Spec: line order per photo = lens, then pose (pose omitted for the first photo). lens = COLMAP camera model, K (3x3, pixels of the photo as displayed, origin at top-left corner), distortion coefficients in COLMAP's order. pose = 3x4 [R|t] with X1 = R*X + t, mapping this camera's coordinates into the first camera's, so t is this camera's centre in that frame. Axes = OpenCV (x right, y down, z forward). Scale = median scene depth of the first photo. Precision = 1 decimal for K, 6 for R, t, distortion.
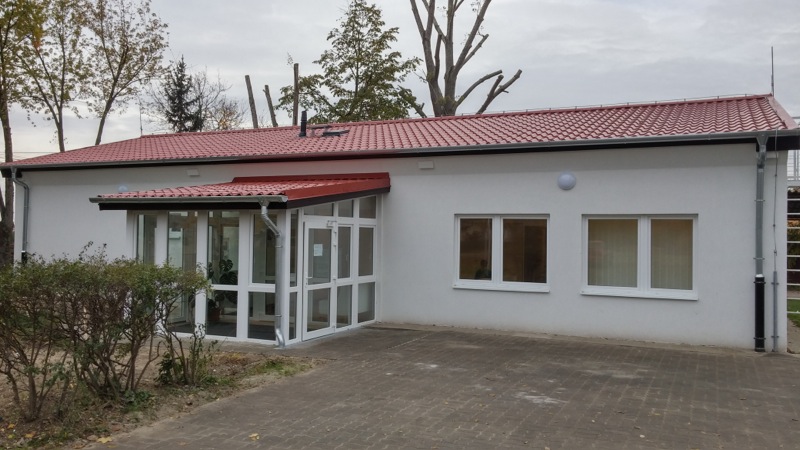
lens RADIAL K [[676.3, 0, 401.4], [0, 676.3, 225.5], [0, 0, 1]] dist [0.072944, -0.070654]
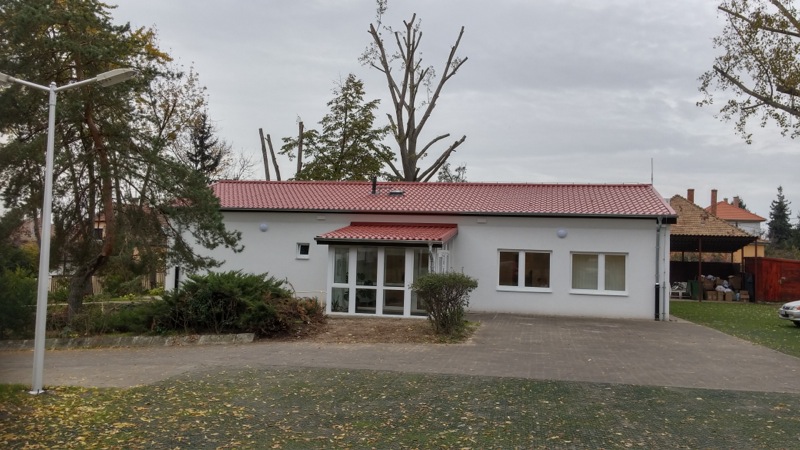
lens RADIAL K [[676.3, 0, 395.8], [0, 676.3, 226.4], [0, 0, 1]] dist [0.072944, -0.070654]
pose [[0.977424, 0.024321, 0.209883, -0.576133], [-0.020455, 0.999579, -0.020569, -0.034574], [-0.210295, 0.015812, 0.977510, -0.713601]]
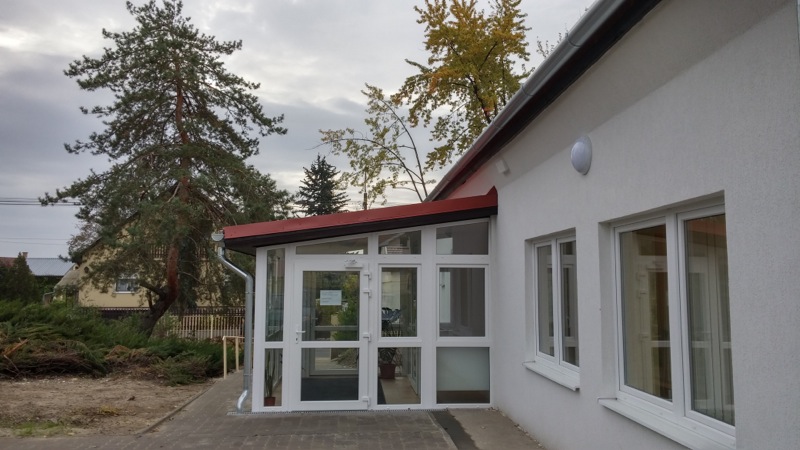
lens RADIAL K [[676.3, 0, 398.9], [0, 676.3, 219.7], [0, 0, 1]] dist [0.072944, -0.070654]
pose [[0.488341, -0.093918, -0.867584, 0.559691], [0.019055, 0.995102, -0.096997, 0.021915], [0.872445, 0.030836, 0.487739, 0.625454]]
